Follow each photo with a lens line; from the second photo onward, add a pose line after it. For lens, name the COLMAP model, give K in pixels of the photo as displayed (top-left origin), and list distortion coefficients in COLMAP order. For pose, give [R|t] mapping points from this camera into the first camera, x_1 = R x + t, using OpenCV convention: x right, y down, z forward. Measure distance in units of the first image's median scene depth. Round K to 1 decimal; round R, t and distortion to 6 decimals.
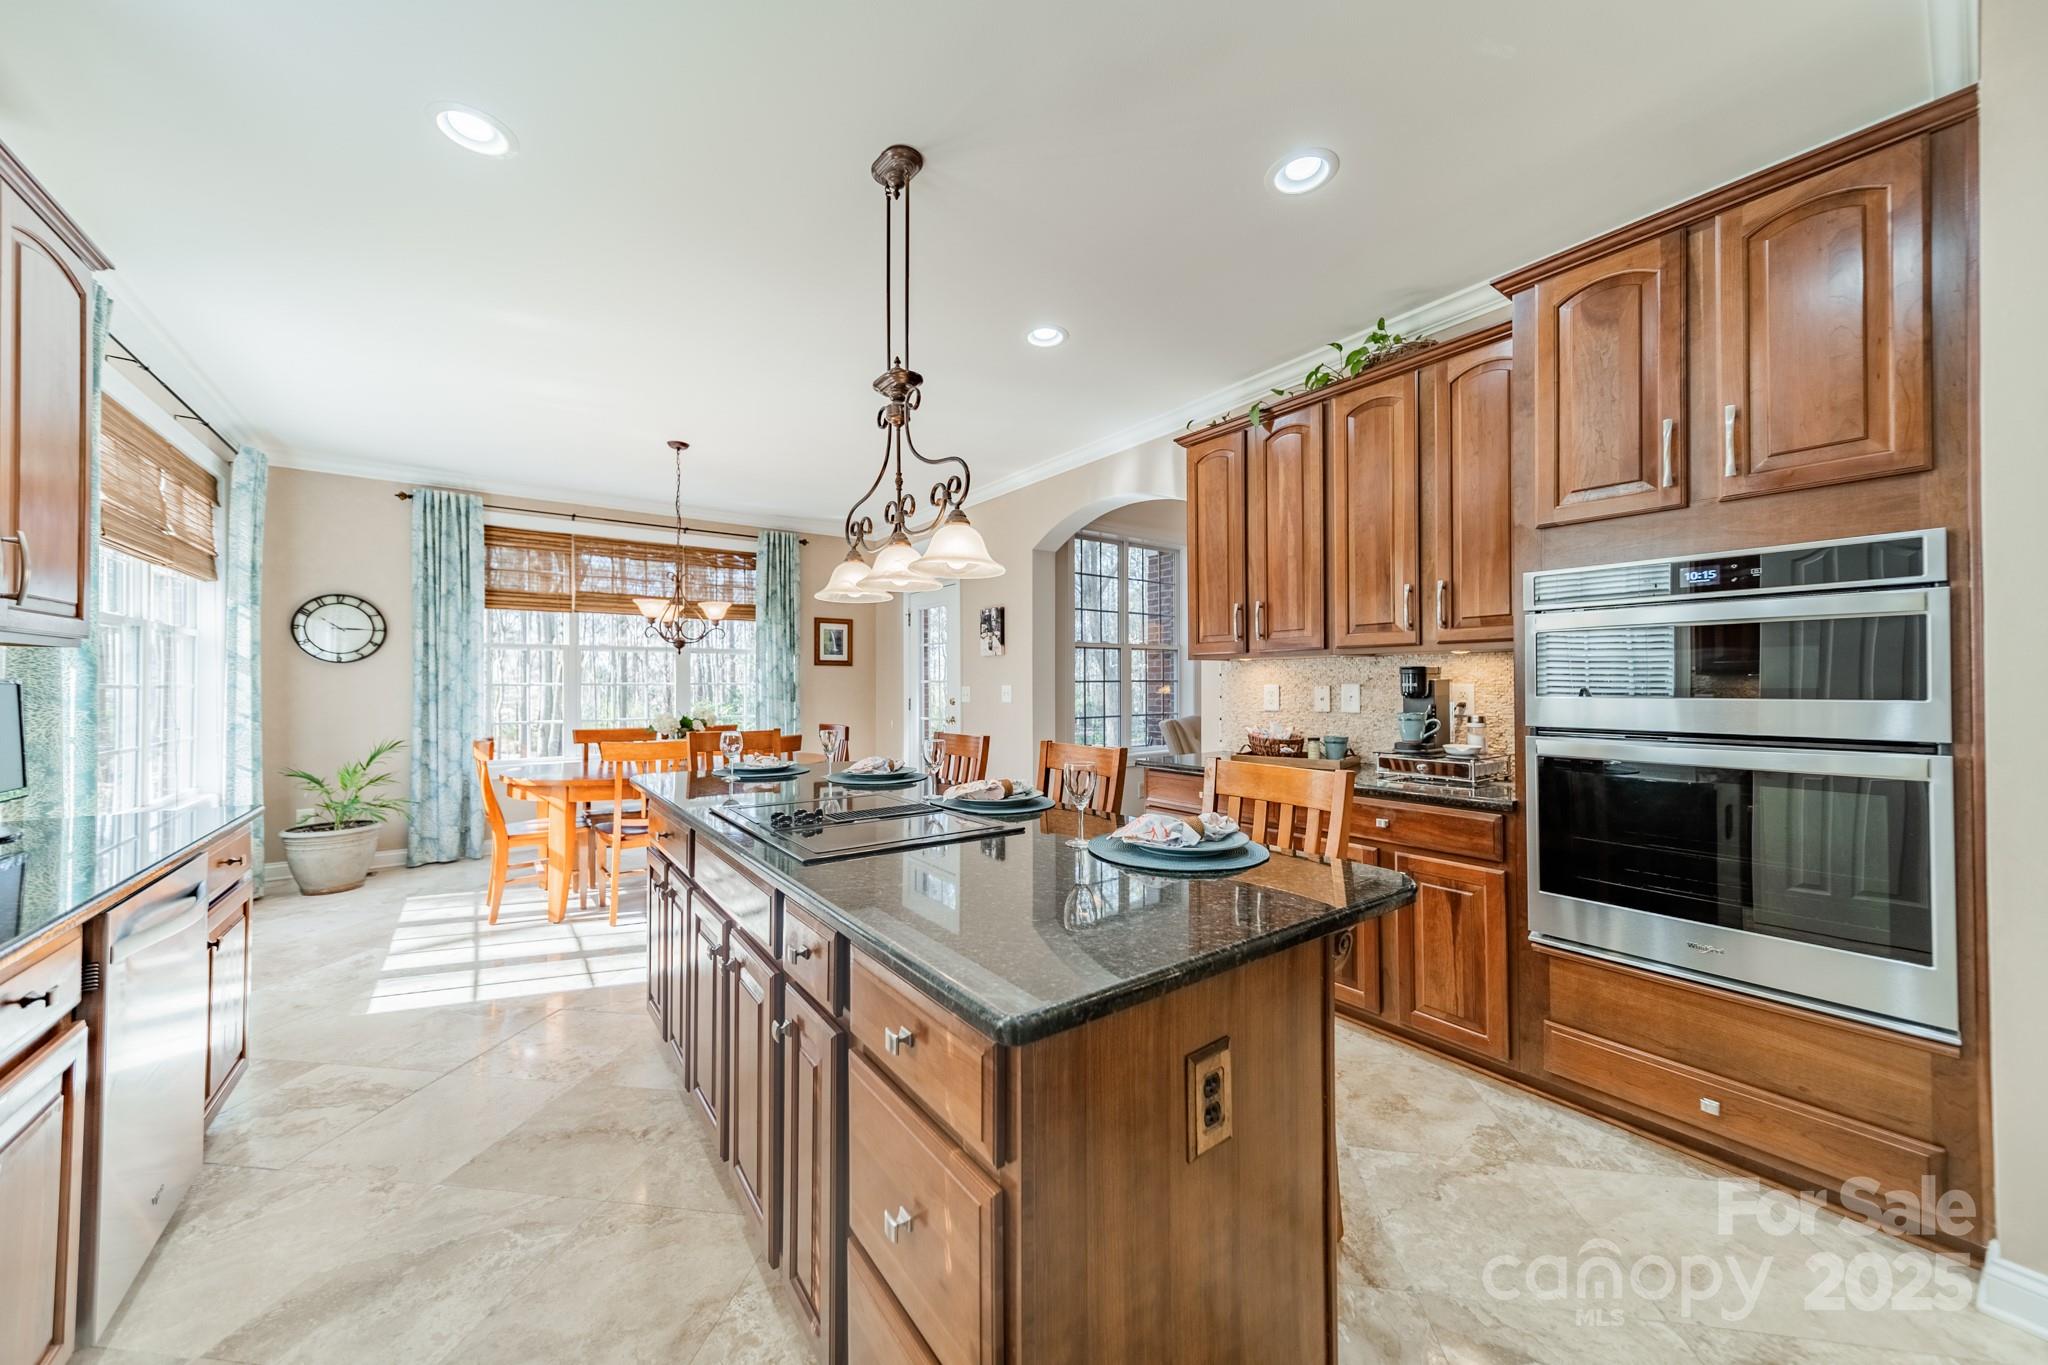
lens RADIAL K [[715.5, 0, 1024.0], [0, 715.5, 682.5], [0, 0, 1]] dist [0.000812, 0.000139]
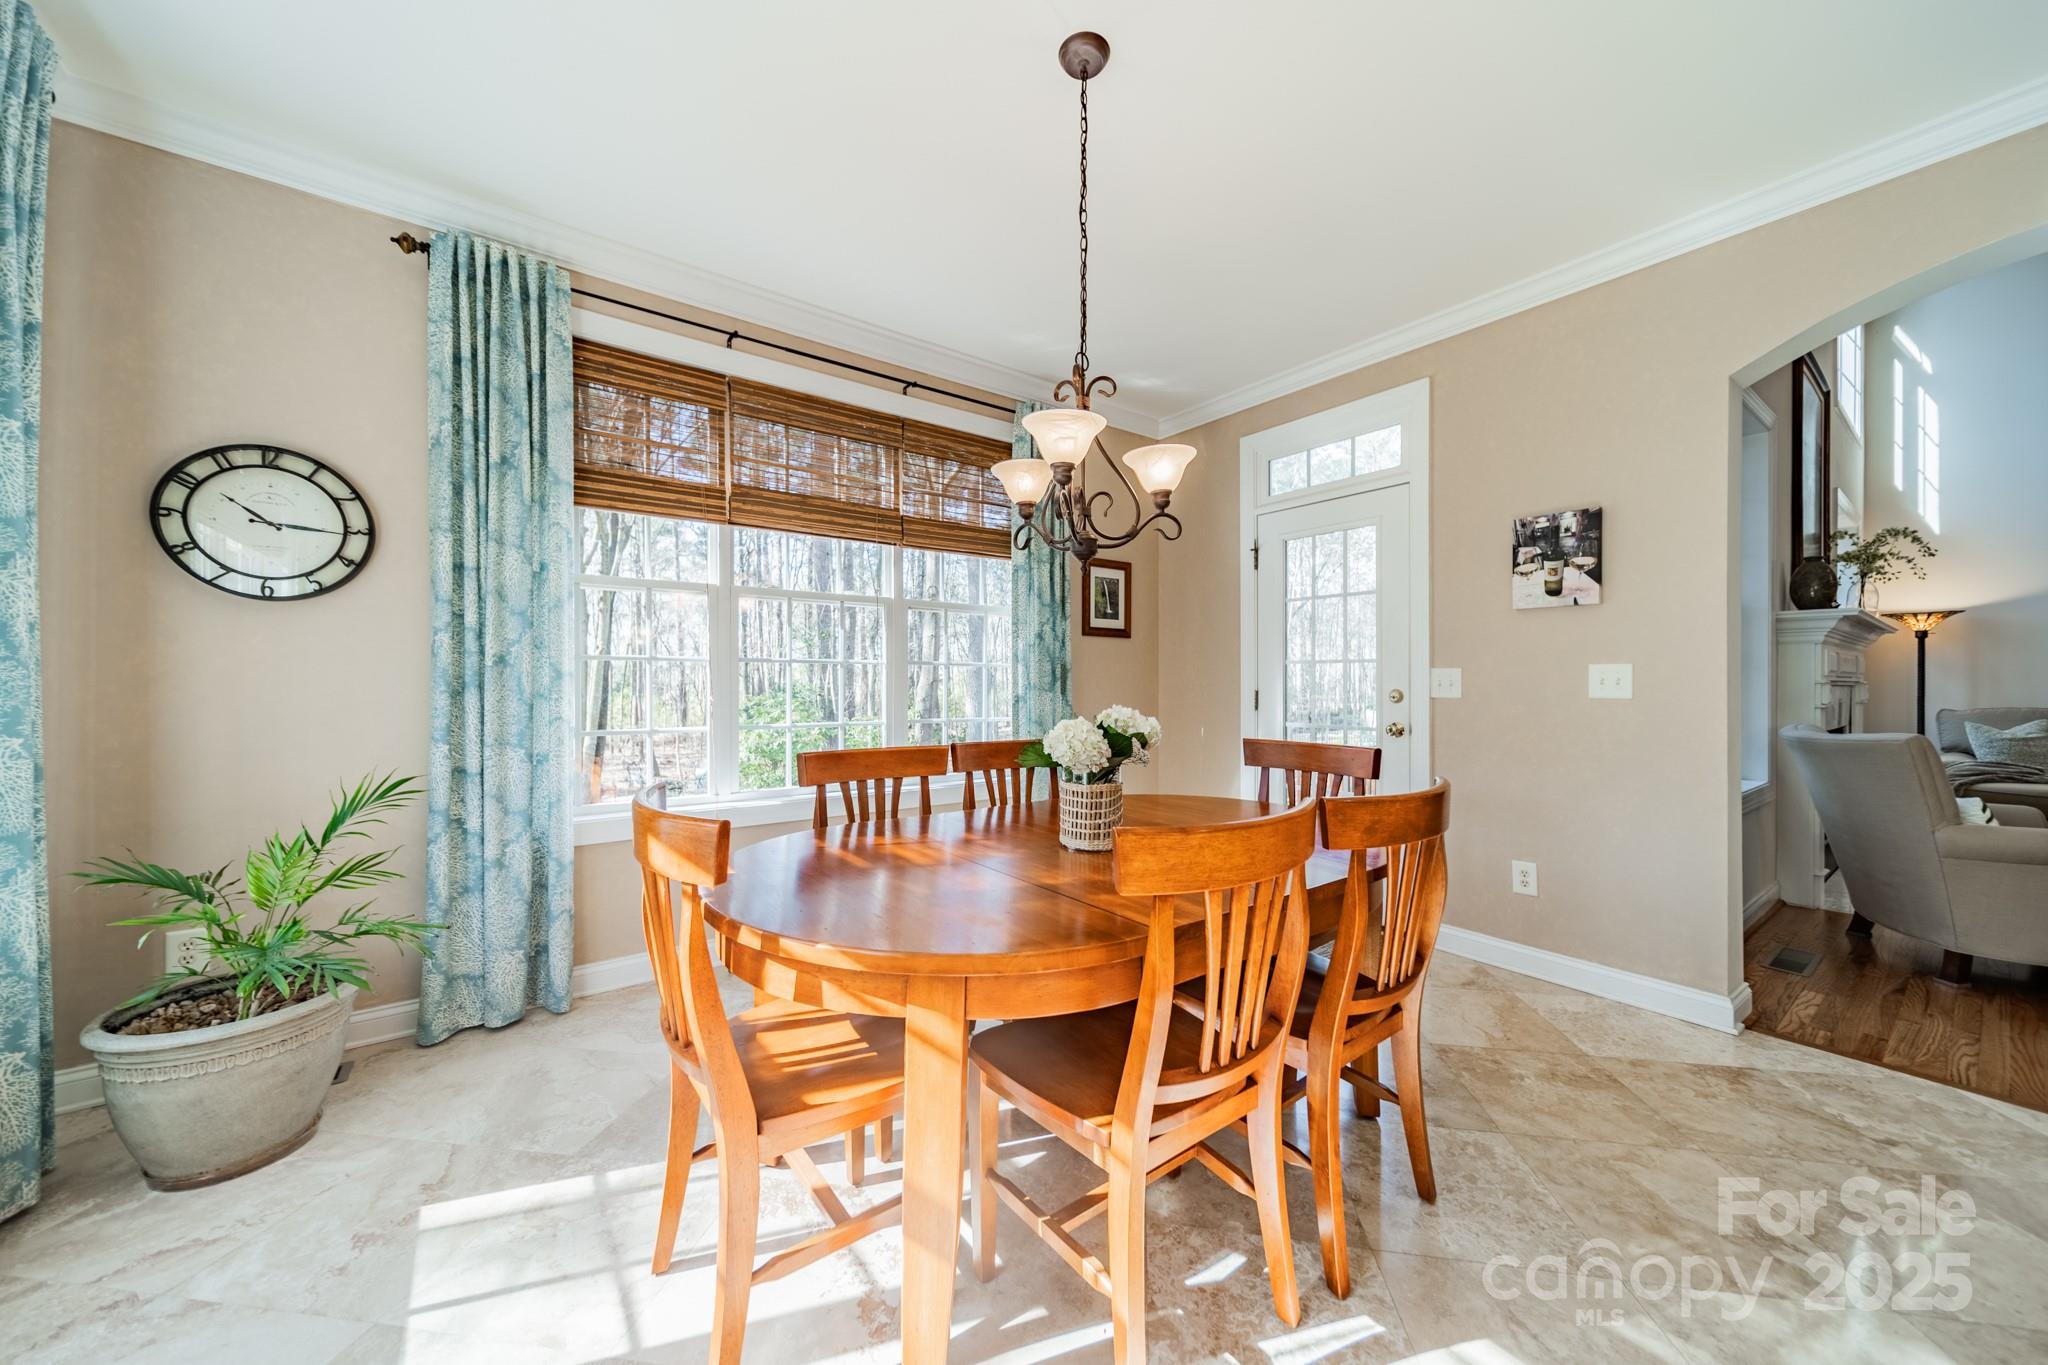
lens RADIAL K [[721.9, 0, 1029.8], [0, 721.9, 684.2], [0, 0, 1]] dist [0.002509, 0.000046]
pose [[0.999976, 0.006483, -0.002441, -0.455067], [-0.006463, 0.999946, 0.008127, 0.017750], [0.002494, -0.008111, 0.999964, 0.521549]]
